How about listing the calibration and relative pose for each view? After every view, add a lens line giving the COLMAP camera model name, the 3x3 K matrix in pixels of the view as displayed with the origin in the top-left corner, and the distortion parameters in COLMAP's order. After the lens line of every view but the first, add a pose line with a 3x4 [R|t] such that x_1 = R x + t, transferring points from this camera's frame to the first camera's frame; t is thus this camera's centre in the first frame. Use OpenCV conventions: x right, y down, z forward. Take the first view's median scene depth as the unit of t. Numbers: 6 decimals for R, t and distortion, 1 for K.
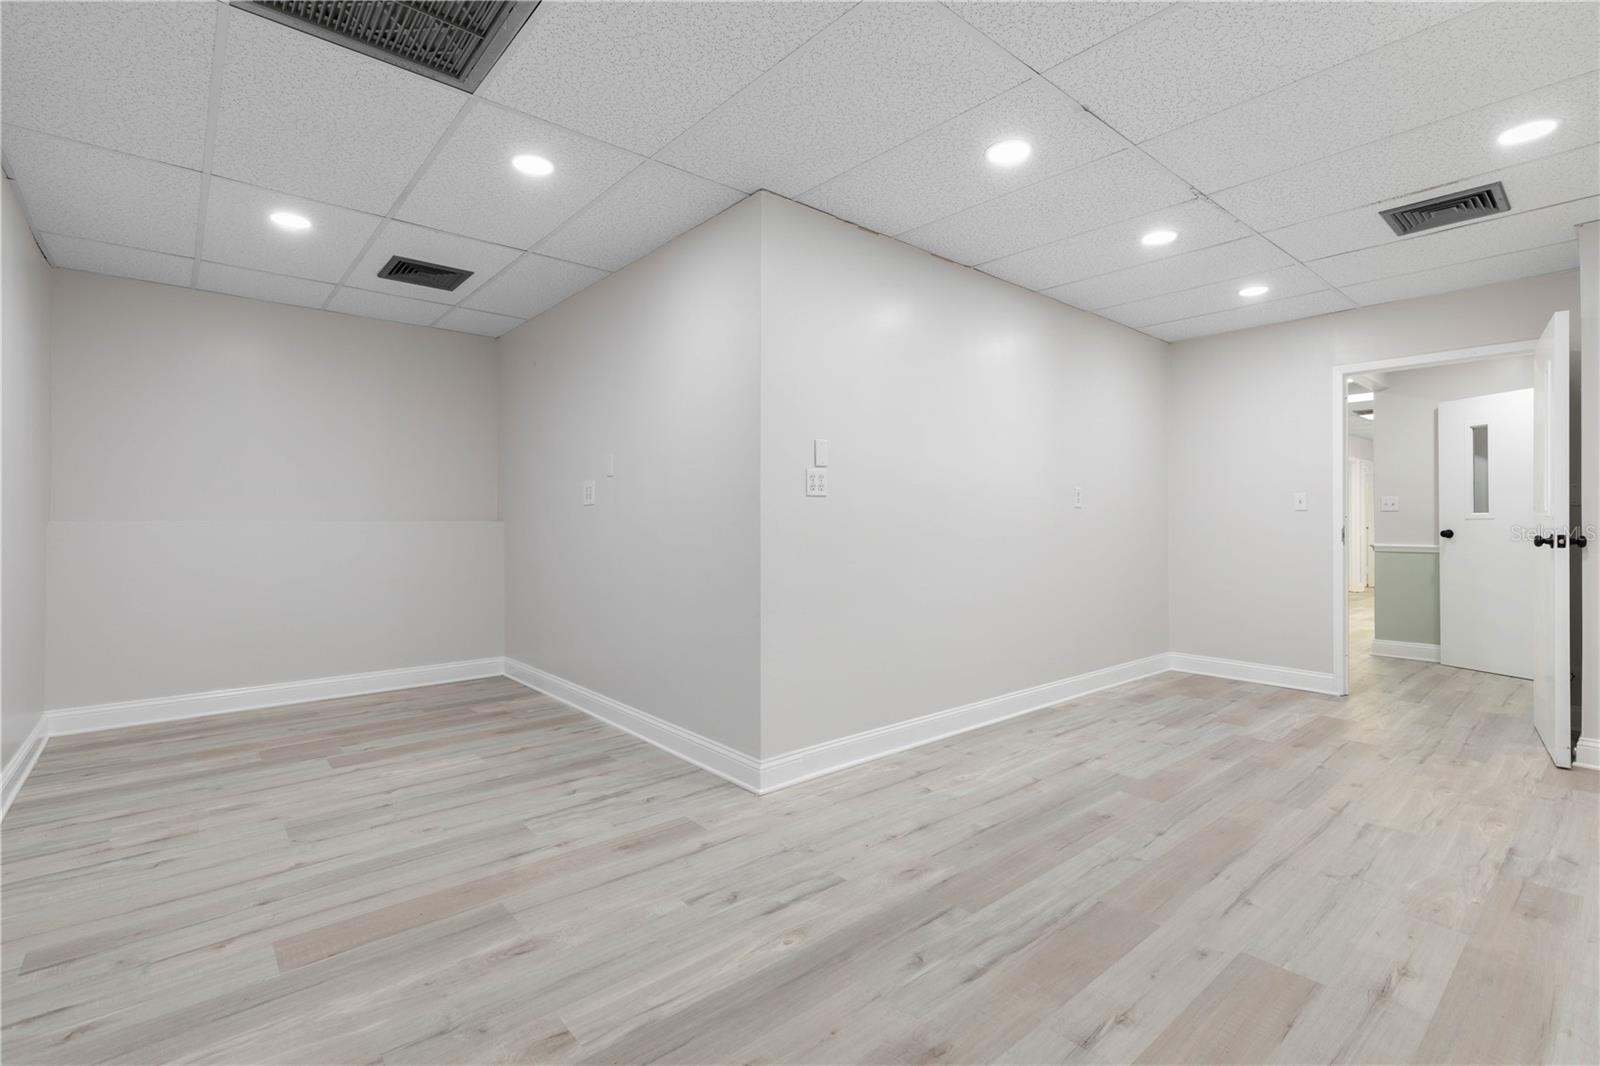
lens RADIAL K [[723.2, 0, 822.6], [0, 723.2, 528.3], [0, 0, 1]] dist [0.005012, -0.000631]
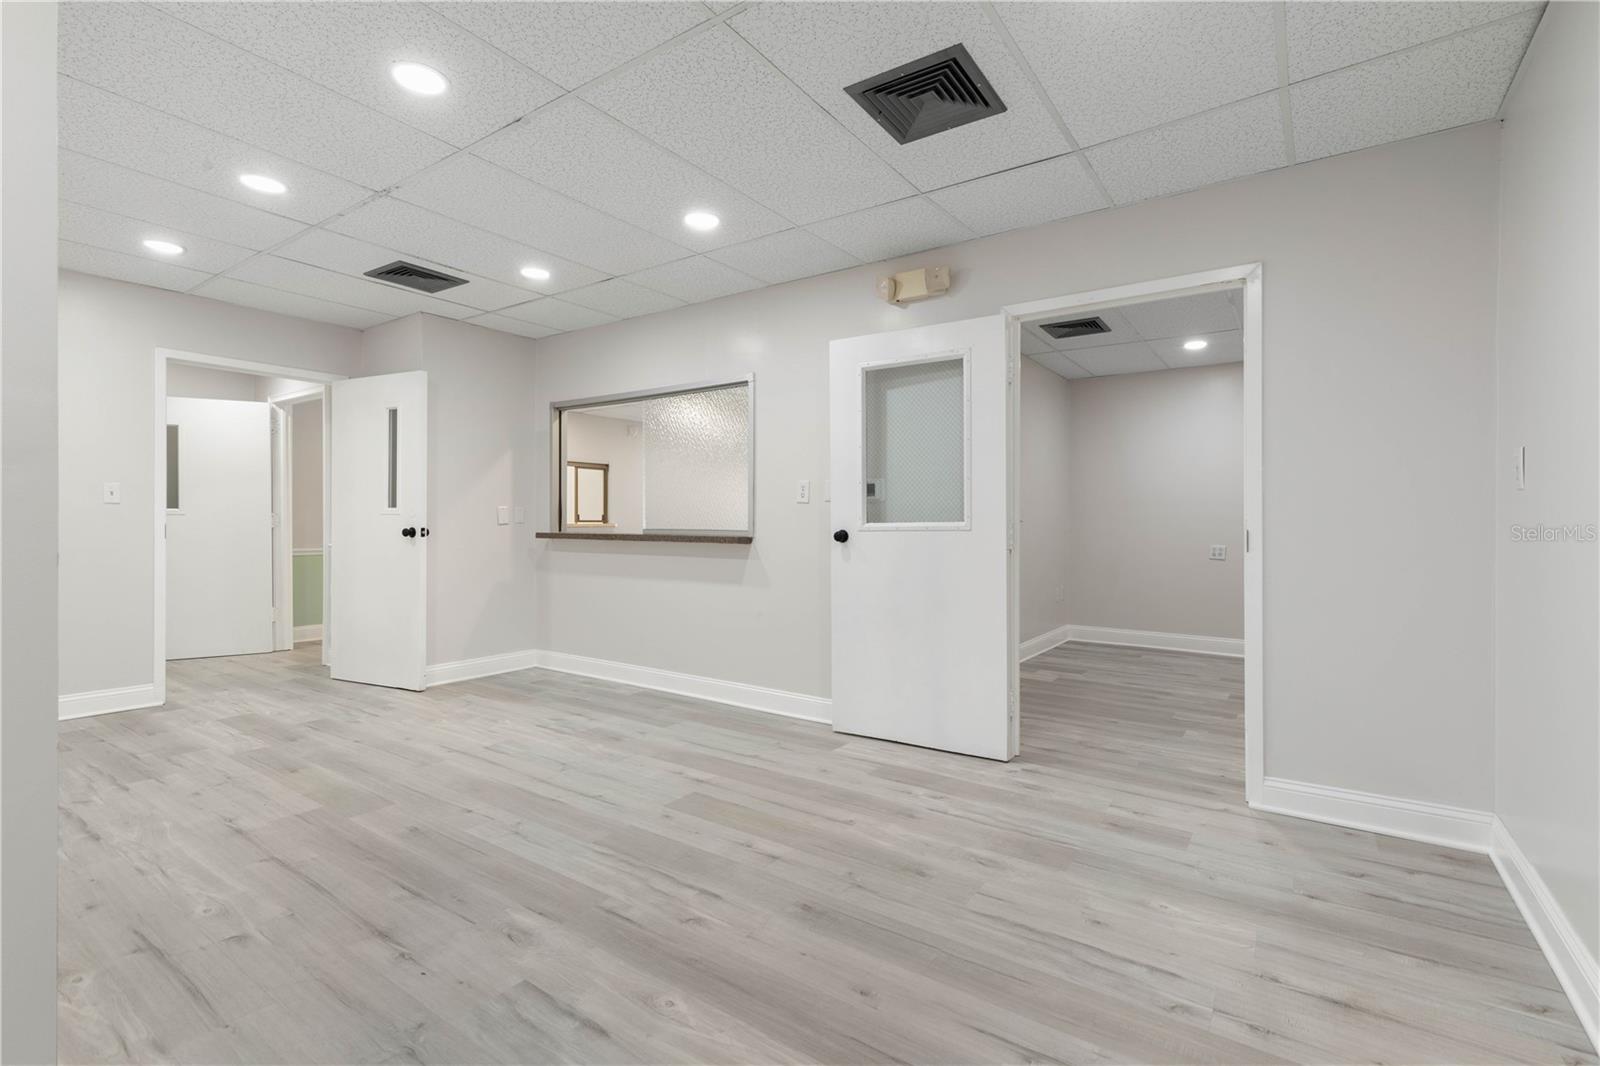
lens RADIAL K [[712.7, 0, 800.0], [0, 712.7, 533.0], [0, 0, 1]] dist [0.009767, 0.000086]
pose [[-0.224050, -0.015413, 0.974456, -0.706784], [0.001078, 0.999870, 0.016063, -0.003608], [-0.974577, 0.004649, -0.224005, 0.808206]]
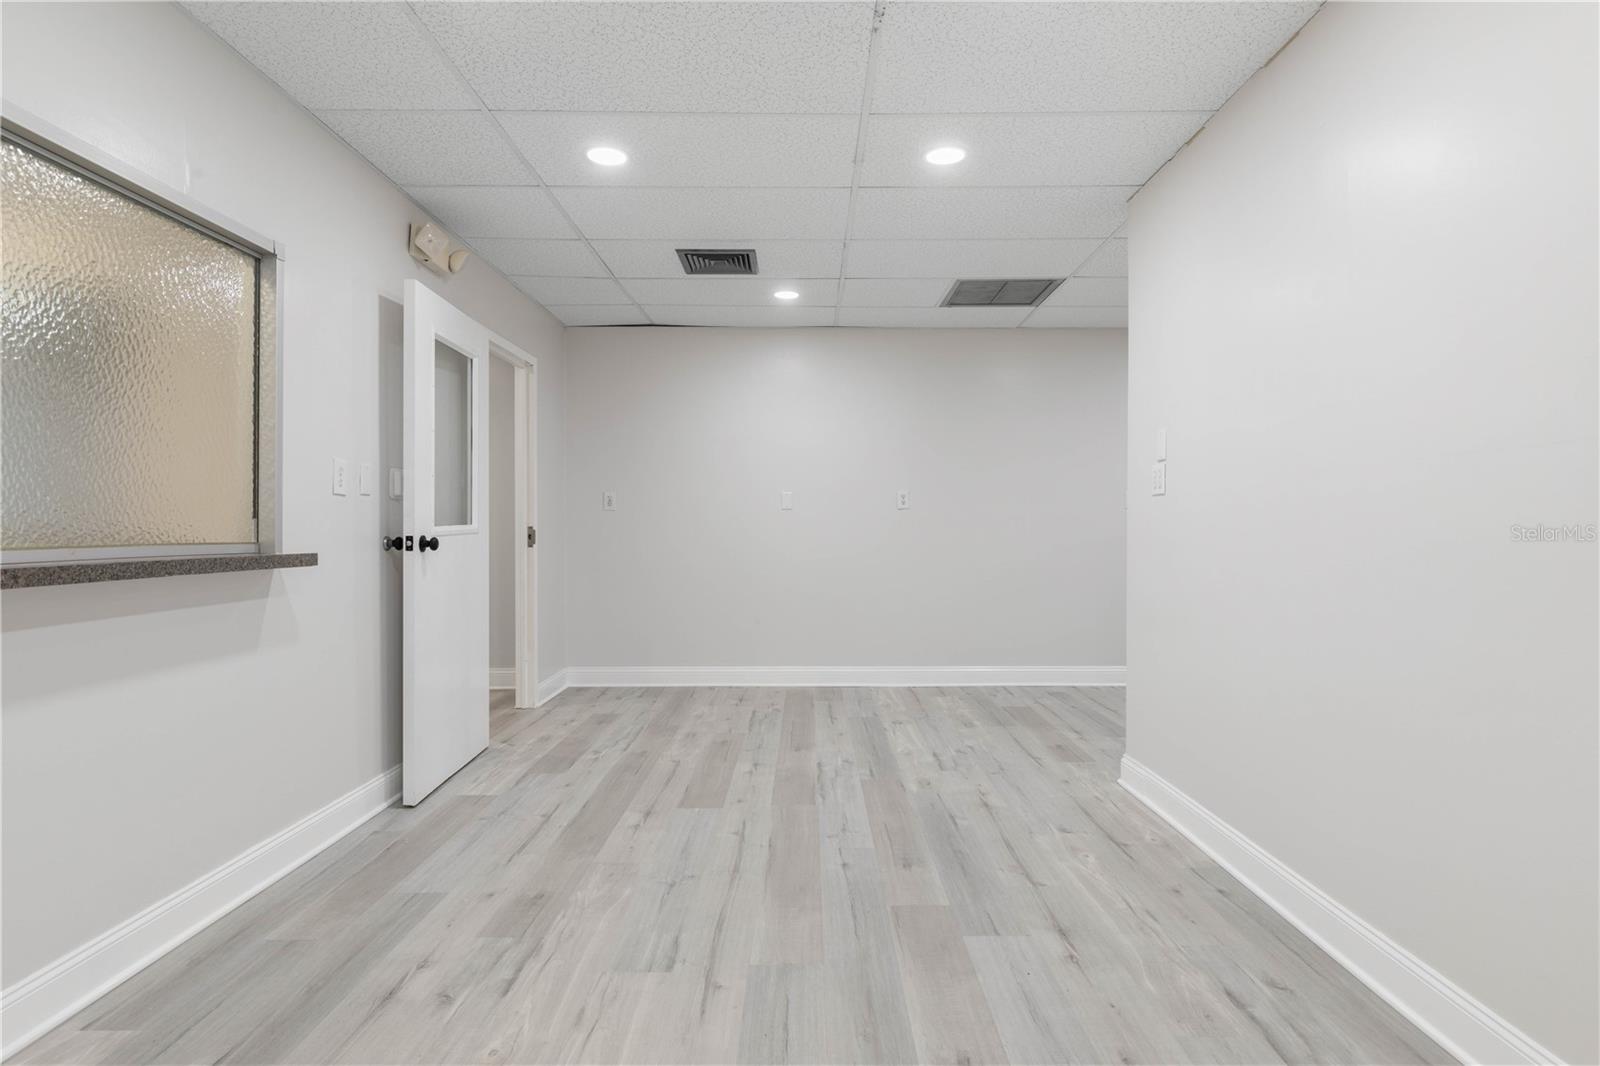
lens RADIAL K [[899.3, 0, 800.0], [0, 899.3, 533.0], [0, 0, 1]] dist [0.043299, 0.000257]
pose [[-0.669510, 0.004704, -0.742788, 1.438657], [-0.005852, 0.999916, 0.011607, -0.011113], [0.742780, 0.012118, -0.669426, 1.830278]]
